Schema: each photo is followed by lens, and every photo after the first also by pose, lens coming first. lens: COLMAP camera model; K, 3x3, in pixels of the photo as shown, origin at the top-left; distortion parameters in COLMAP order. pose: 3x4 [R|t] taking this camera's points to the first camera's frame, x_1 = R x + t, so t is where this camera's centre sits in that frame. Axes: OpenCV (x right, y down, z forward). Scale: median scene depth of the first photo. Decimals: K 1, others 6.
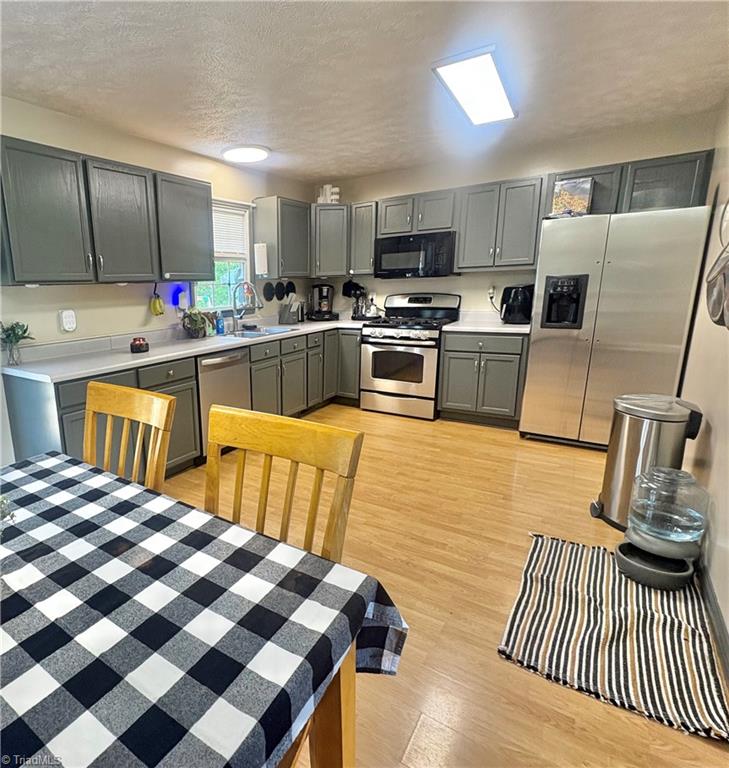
lens RADIAL K [[459.6, 0, 243.5], [0, 459.6, 387.7], [0, 0, 1]] dist [0.002579, 0.000695]
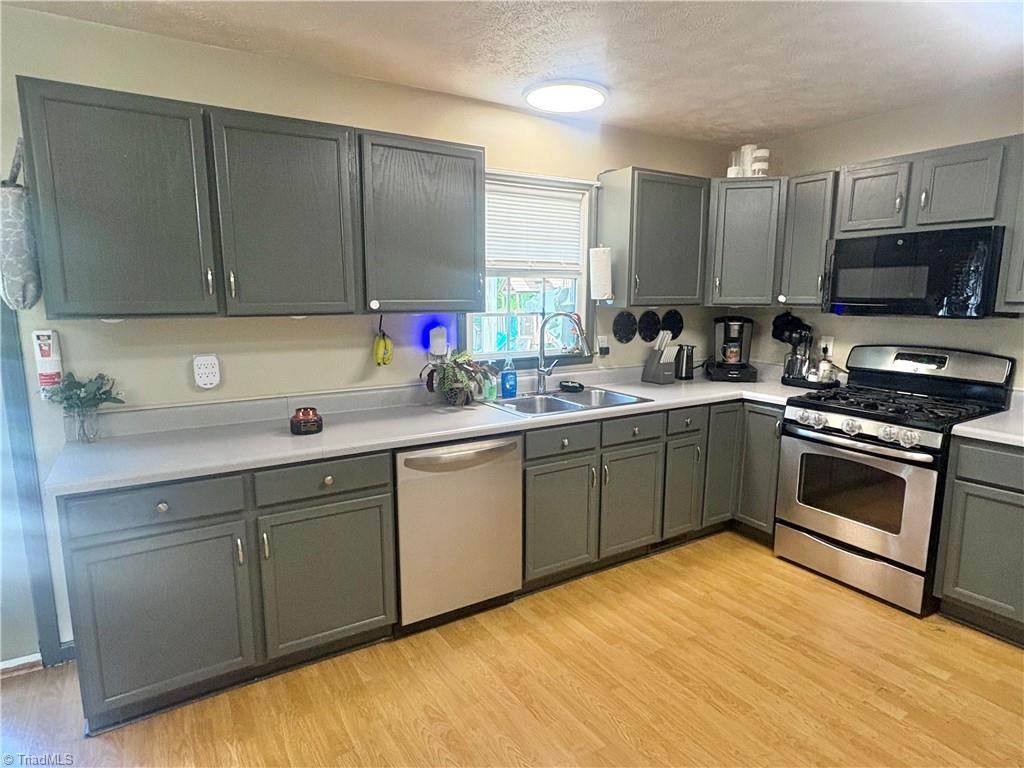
lens RADIAL K [[588.3, 0, 516.4], [0, 588.3, 387.7], [0, 0, 1]] dist [0.003923, -0.000837]
pose [[0.941765, 0.086646, -0.324917, 0.198227], [-0.103946, 0.993923, -0.036235, -0.100283], [0.319803, 0.067899, 0.945048, 0.275419]]
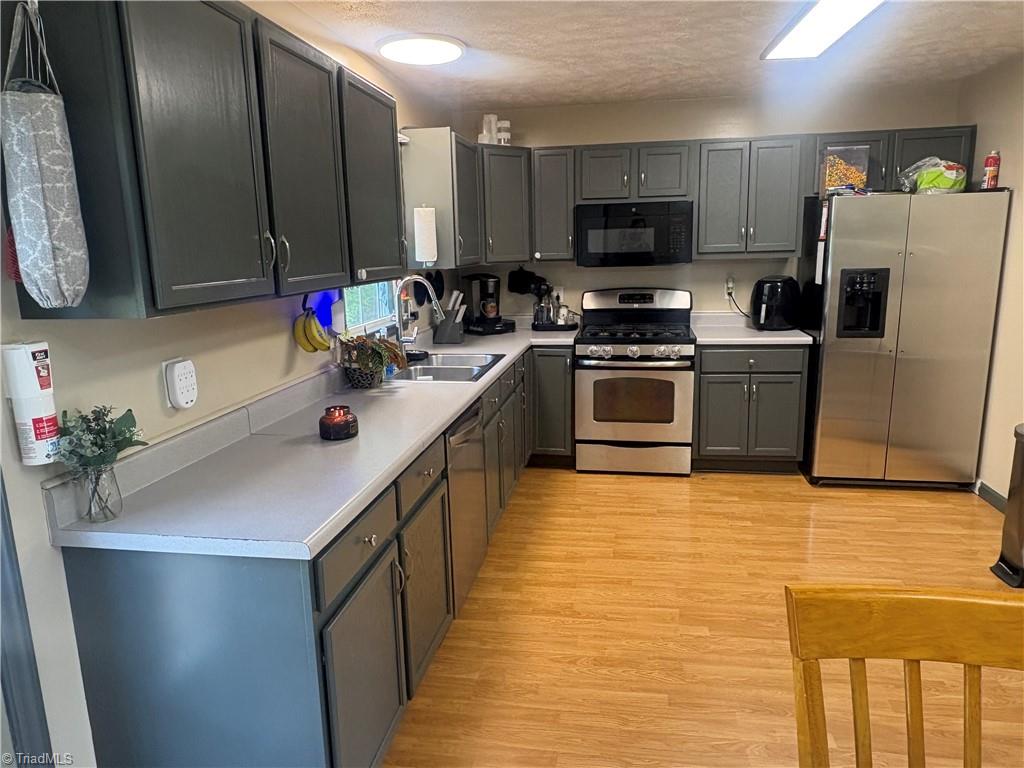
lens RADIAL K [[700.8, 0, 510.9], [0, 700.8, 386.2], [0, 0, 1]] dist [-0.002097, 0.009124]
pose [[0.876037, -0.084563, 0.474772, -0.303939], [0.101523, 0.994781, -0.010144, -0.077214], [-0.471437, 0.057087, 0.880050, 0.207683]]
